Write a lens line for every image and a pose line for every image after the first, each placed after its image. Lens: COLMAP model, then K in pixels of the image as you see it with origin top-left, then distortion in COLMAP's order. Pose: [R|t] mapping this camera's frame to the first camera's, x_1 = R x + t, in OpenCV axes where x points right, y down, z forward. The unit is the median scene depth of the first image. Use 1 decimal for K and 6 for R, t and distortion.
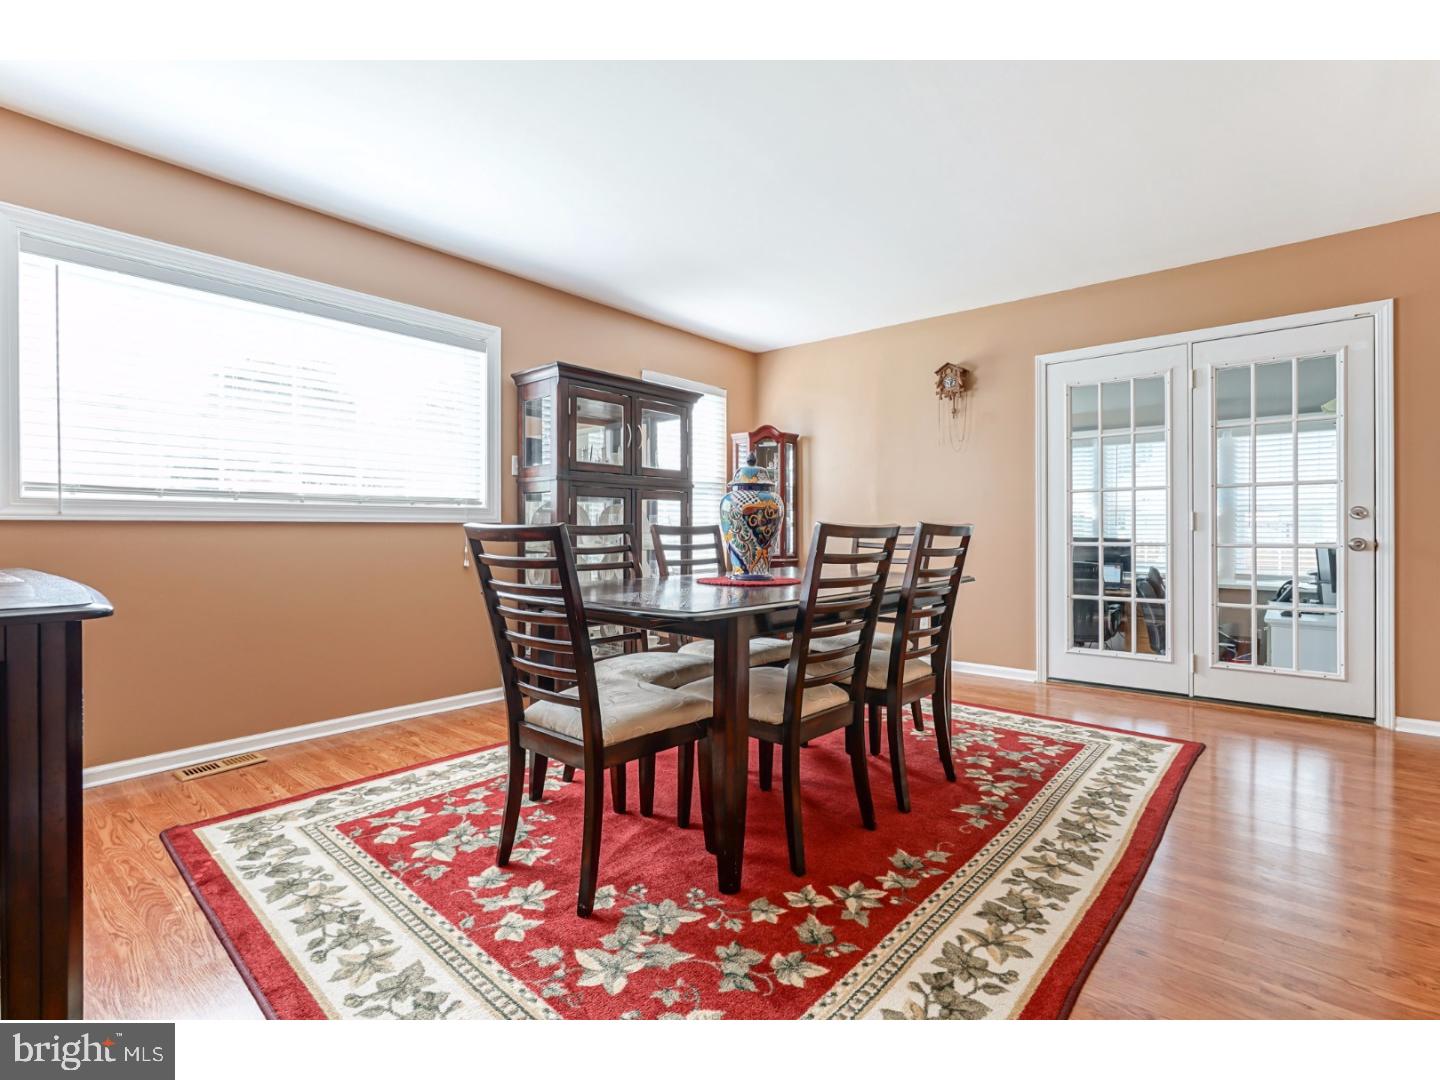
lens RADIAL K [[653.6, 0, 714.4], [0, 653.6, 531.7], [0, 0, 1]] dist [-0.007665, 0.002948]
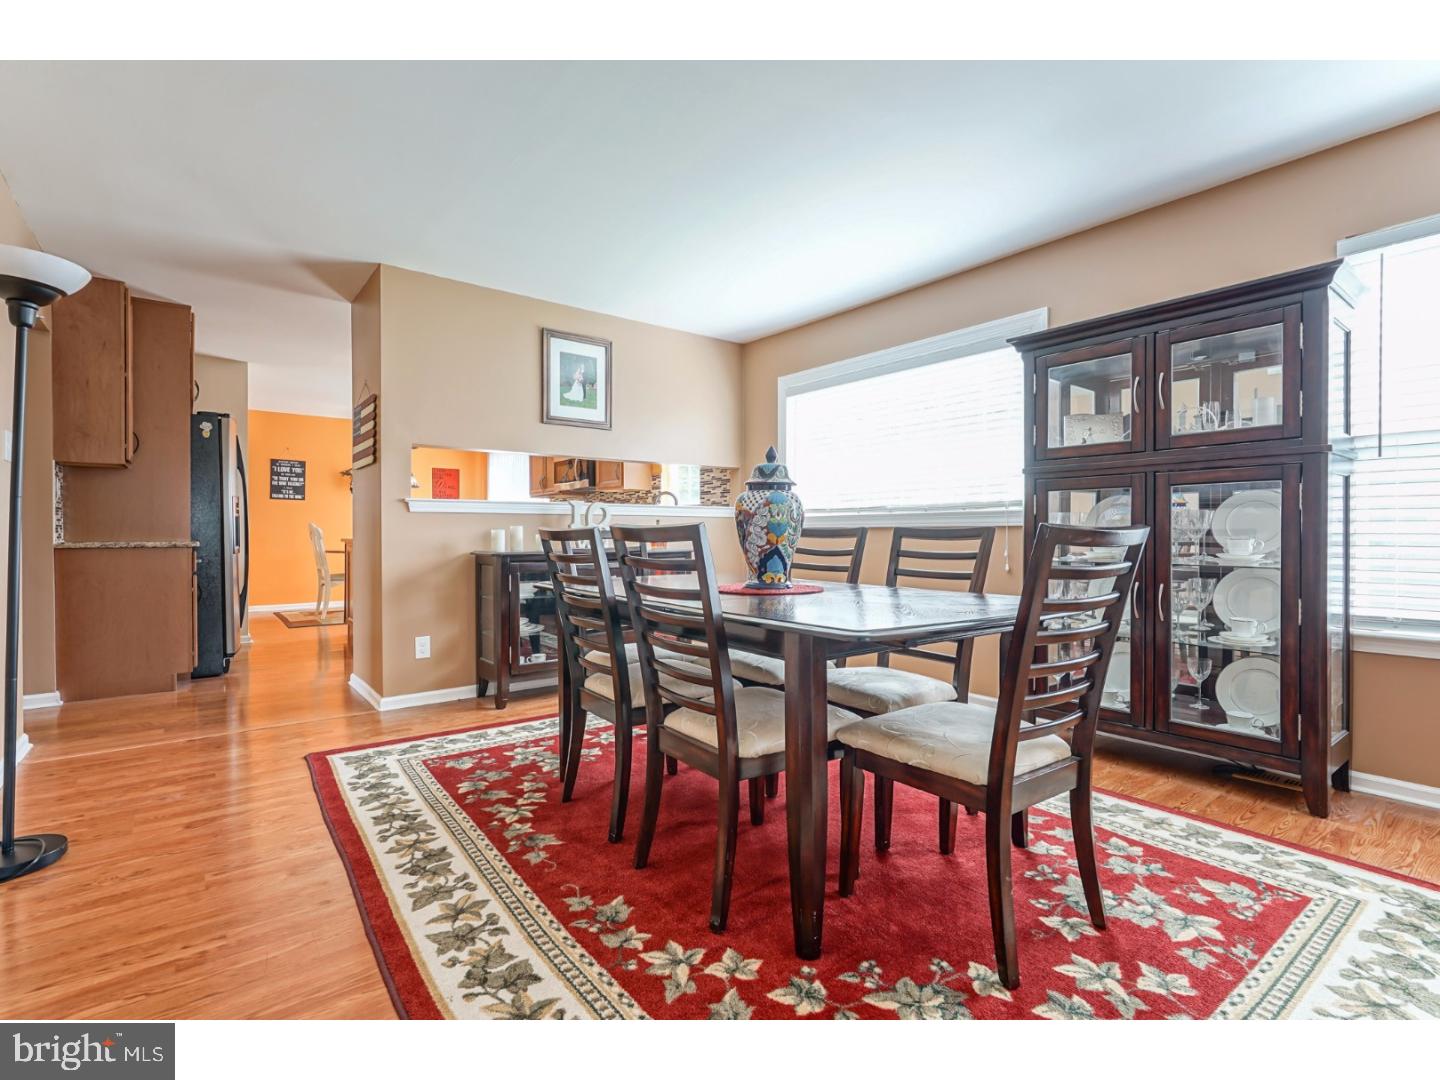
lens RADIAL K [[653.6, 0, 728.4], [0, 653.6, 541.1], [0, 0, 1]] dist [-0.007665, 0.002948]
pose [[-0.158119, 0.015132, -0.987304, 1.444360], [0.002021, 0.999885, 0.015001, -0.013177], [0.987418, 0.000377, -0.158131, 1.627080]]
